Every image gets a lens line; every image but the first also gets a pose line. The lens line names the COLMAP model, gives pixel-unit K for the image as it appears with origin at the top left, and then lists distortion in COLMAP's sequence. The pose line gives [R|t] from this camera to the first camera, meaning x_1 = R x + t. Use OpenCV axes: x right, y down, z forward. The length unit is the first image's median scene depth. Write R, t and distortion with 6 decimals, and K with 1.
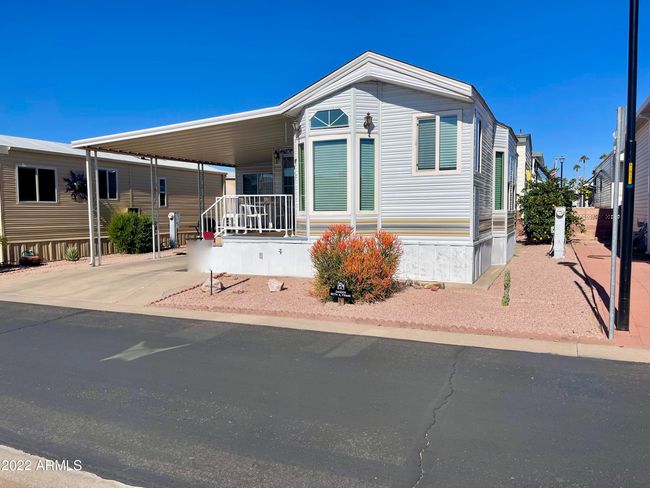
lens RADIAL K [[491.8, 0, 325.0], [0, 491.8, 244.0], [0, 0, 1]] dist [0.068645, -0.093077]
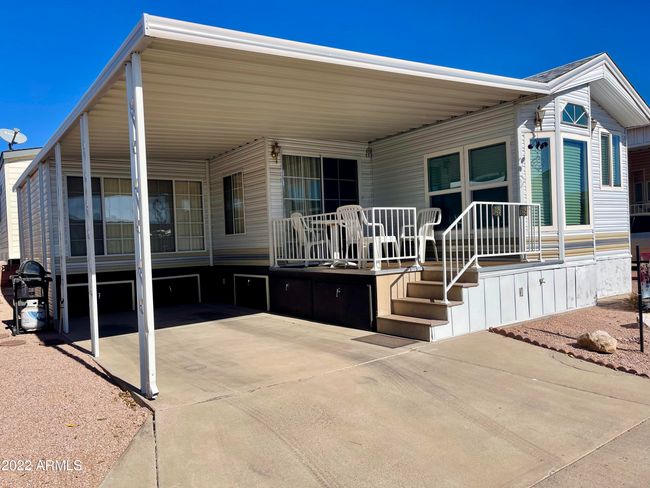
lens RADIAL K [[491.8, 0, 325.0], [0, 491.8, 244.0], [0, 0, 1]] dist [0.068645, -0.093077]
pose [[0.497952, -0.019970, 0.866975, -0.922203], [0.091691, 0.995343, -0.029737, -0.050015], [-0.862344, 0.094301, 0.497464, 0.954620]]
